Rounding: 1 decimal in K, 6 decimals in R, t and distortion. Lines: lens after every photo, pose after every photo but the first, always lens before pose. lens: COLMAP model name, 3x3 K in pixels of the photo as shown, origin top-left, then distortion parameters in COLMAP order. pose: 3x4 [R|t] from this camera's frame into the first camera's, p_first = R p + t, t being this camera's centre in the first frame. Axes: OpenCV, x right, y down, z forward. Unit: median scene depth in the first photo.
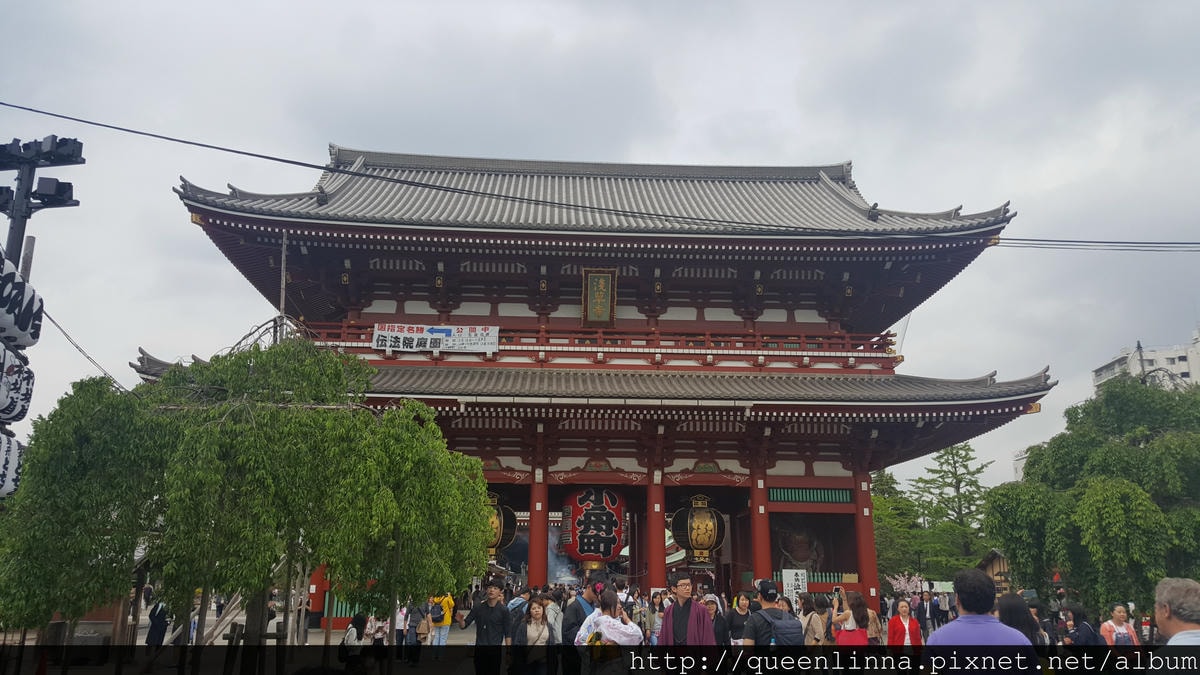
lens RADIAL K [[890.2, 0, 599.8], [0, 890.2, 336.2], [0, 0, 1]] dist [0.031418, -0.023356]
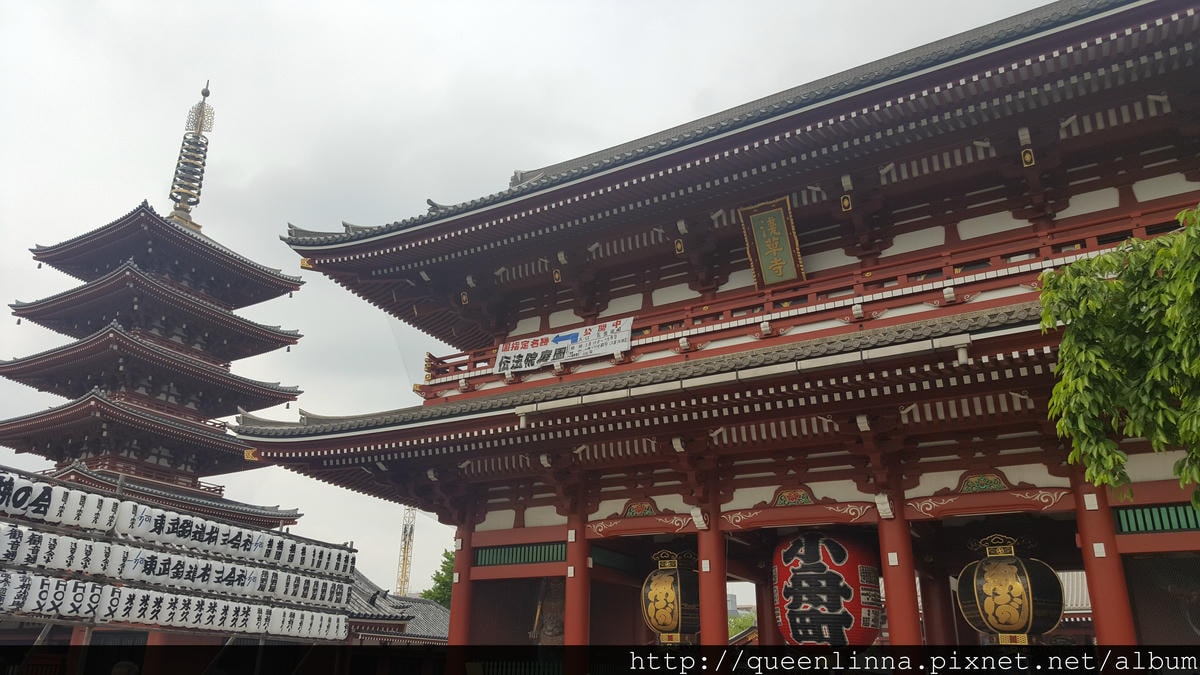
lens RADIAL K [[890.2, 0, 600.4], [0, 890.2, 334.2], [0, 0, 1]] dist [0.031418, -0.023356]
pose [[0.801936, -0.203177, -0.561799, 0.266778], [0.129862, 0.977190, -0.168034, 0.121105], [0.583125, 0.061796, 0.810028, 0.401922]]
